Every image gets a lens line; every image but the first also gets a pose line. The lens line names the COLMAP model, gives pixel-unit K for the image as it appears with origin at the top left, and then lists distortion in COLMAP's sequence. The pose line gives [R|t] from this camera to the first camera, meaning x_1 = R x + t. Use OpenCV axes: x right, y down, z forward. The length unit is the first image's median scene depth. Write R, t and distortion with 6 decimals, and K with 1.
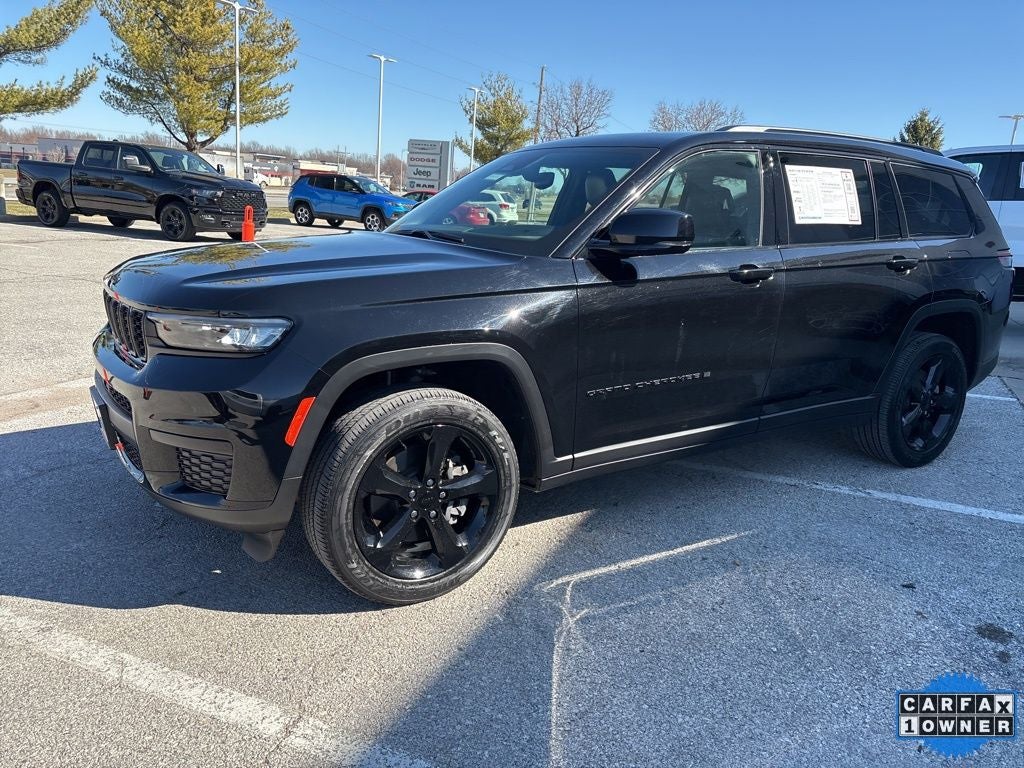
lens RADIAL K [[766.2, 0, 508.6], [0, 766.2, 381.8], [0, 0, 1]] dist [0.051613, -0.061734]
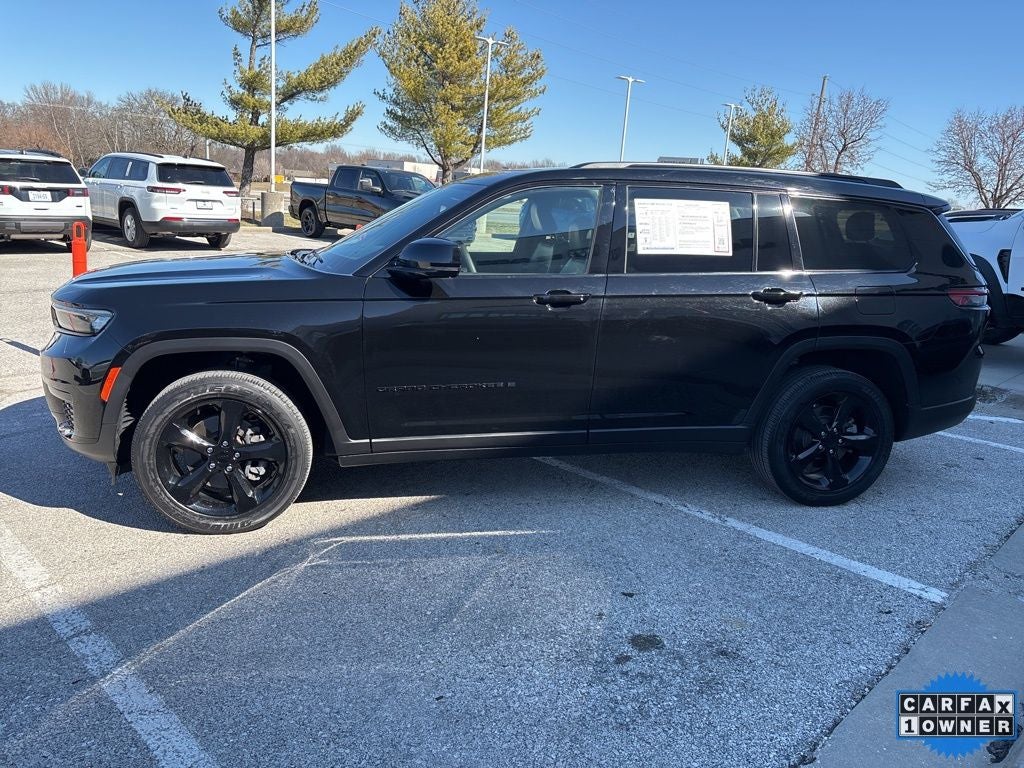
lens RADIAL K [[767.6, 0, 508.7], [0, 767.6, 383.1], [0, 0, 1]] dist [0.014862, 0.002677]
pose [[0.938193, 0.084637, -0.335603, 0.525252], [-0.090381, 0.995906, -0.001503, -0.007933], [0.334102, 0.031742, 0.942002, -0.049499]]
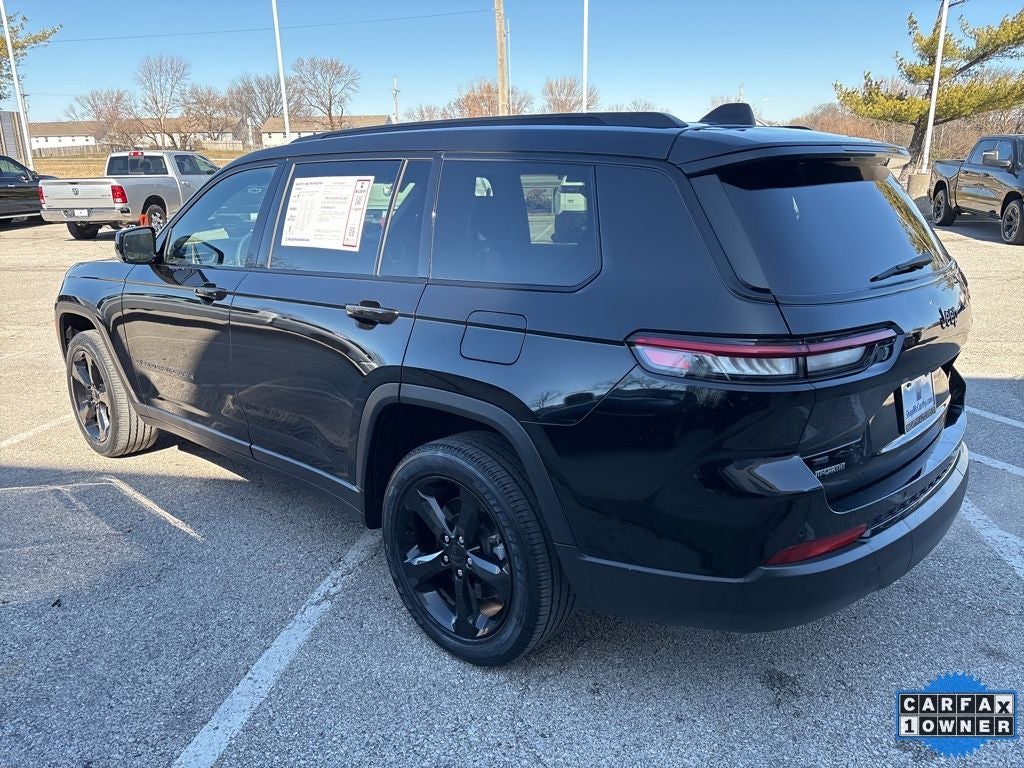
lens RADIAL K [[766.1, 0, 514.6], [0, 766.1, 387.6], [0, 0, 1]] dist [0.054327, -0.067321]
pose [[0.262040, 0.213774, -0.941082, 1.188742], [-0.200129, 0.965996, 0.163708, -0.224332], [0.944078, 0.145439, 0.295912, 0.926472]]
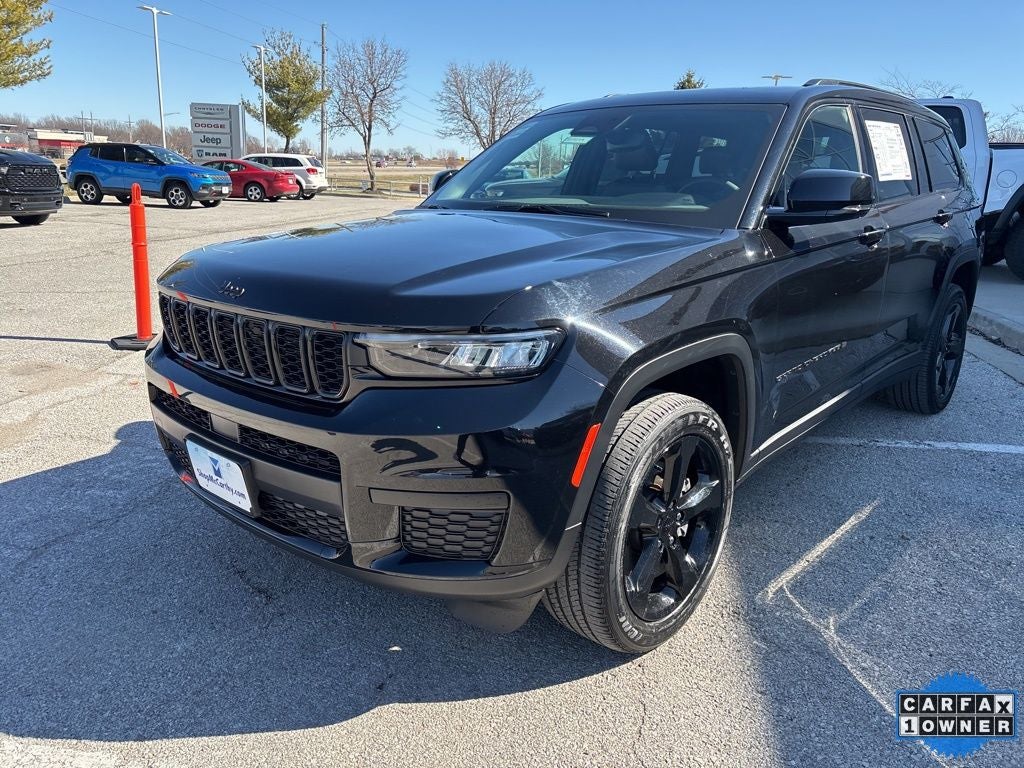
lens RADIAL K [[765.6, 0, 508.5], [0, 765.6, 385.1], [0, 0, 1]] dist [0.049050, -0.054582]
pose [[0.962931, -0.101961, 0.249737, -0.320412], [0.090119, 0.994215, 0.058433, -0.044455], [-0.254250, -0.033761, 0.966549, 0.154289]]
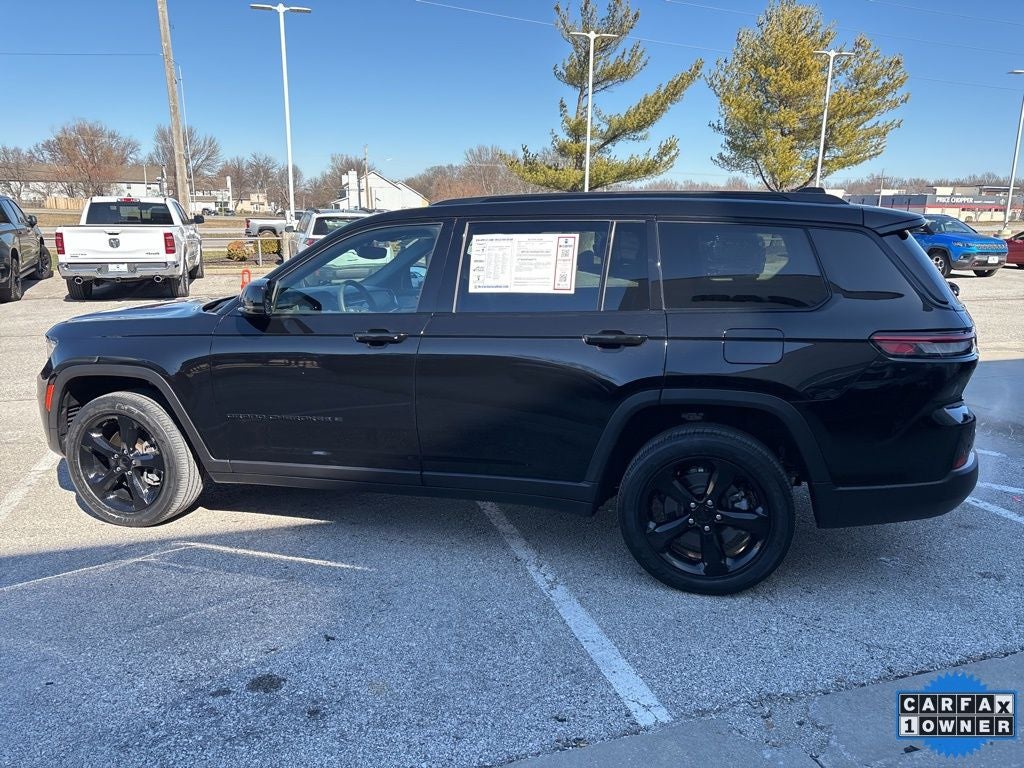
lens RADIAL K [[768.3, 0, 510.9], [0, 768.3, 389.8], [0, 0, 1]] dist [0.041844, -0.046663]
pose [[0.663475, 0.114338, -0.739410, 1.075218], [-0.144644, 0.989212, 0.023176, -0.099042], [0.734084, 0.091575, 0.672856, 0.334931]]
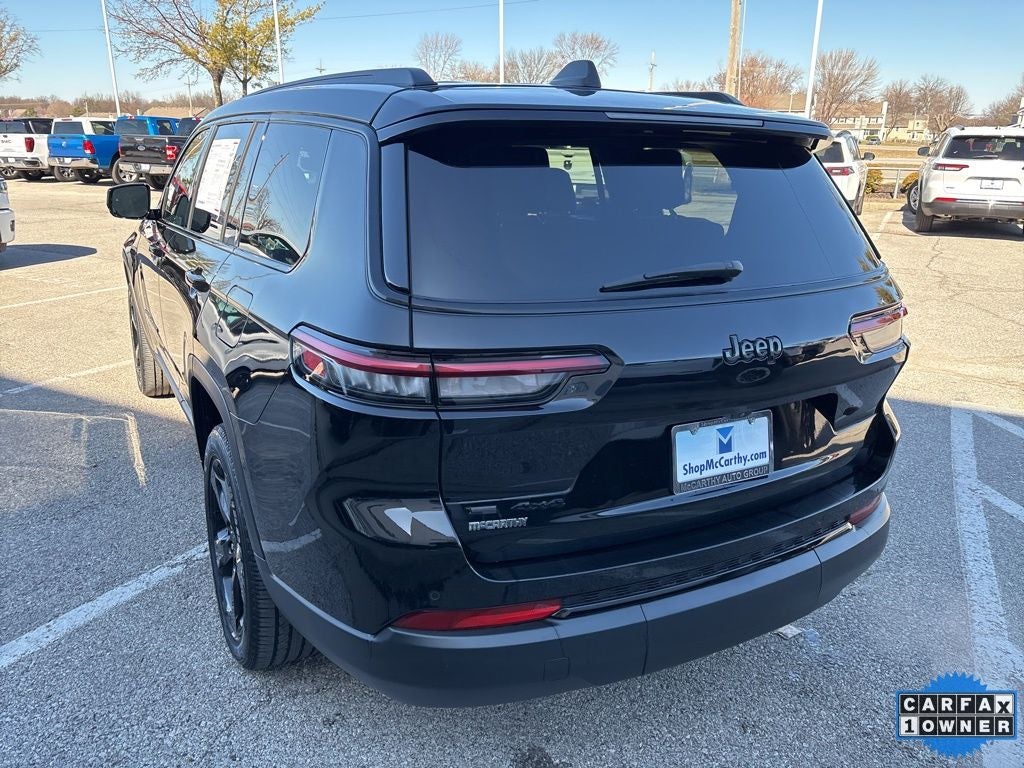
lens RADIAL K [[766.2, 0, 508.6], [0, 766.2, 381.8], [0, 0, 1]] dist [0.051613, -0.061734]
pose [[-0.052300, 0.247389, -0.967504, 1.144099], [-0.251431, 0.934357, 0.252505, -0.302115], [0.966461, 0.256467, 0.013335, 1.263573]]
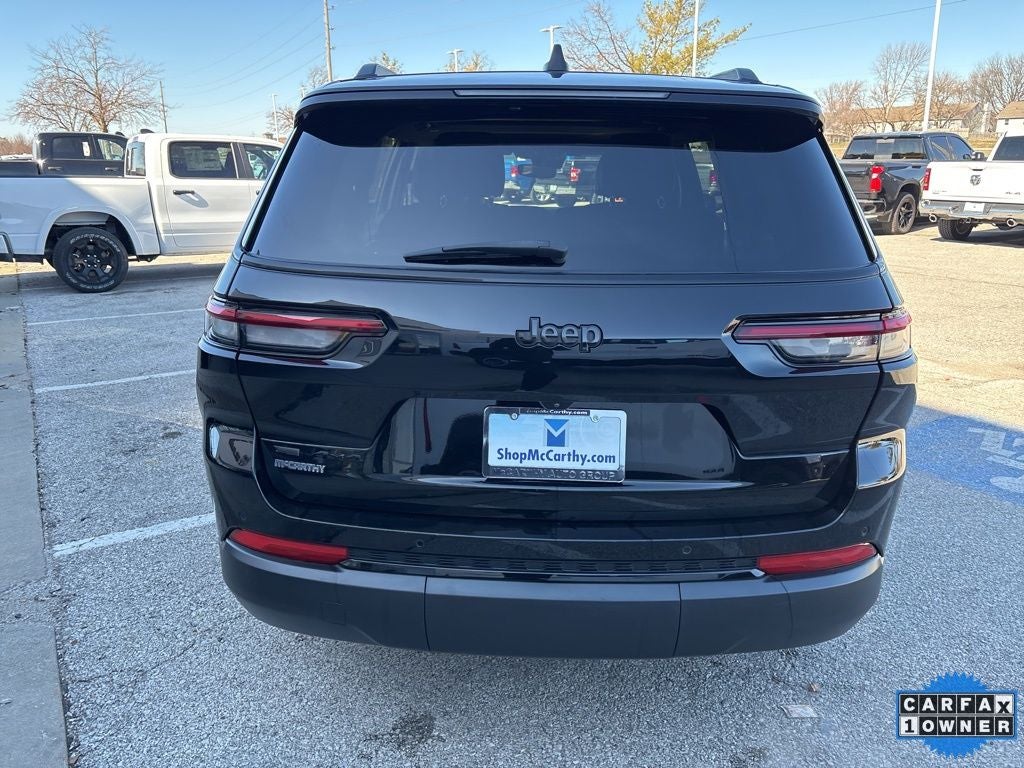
lens RADIAL K [[770.5, 0, 512.0], [0, 770.5, 384.0], [0, 0, 1]] dist [0.049442, -0.062771]
pose [[-0.548390, 0.182098, -0.816155, 1.062010], [-0.220618, 0.909916, 0.351256, -0.356365], [0.806595, 0.372684, -0.458814, 1.569277]]
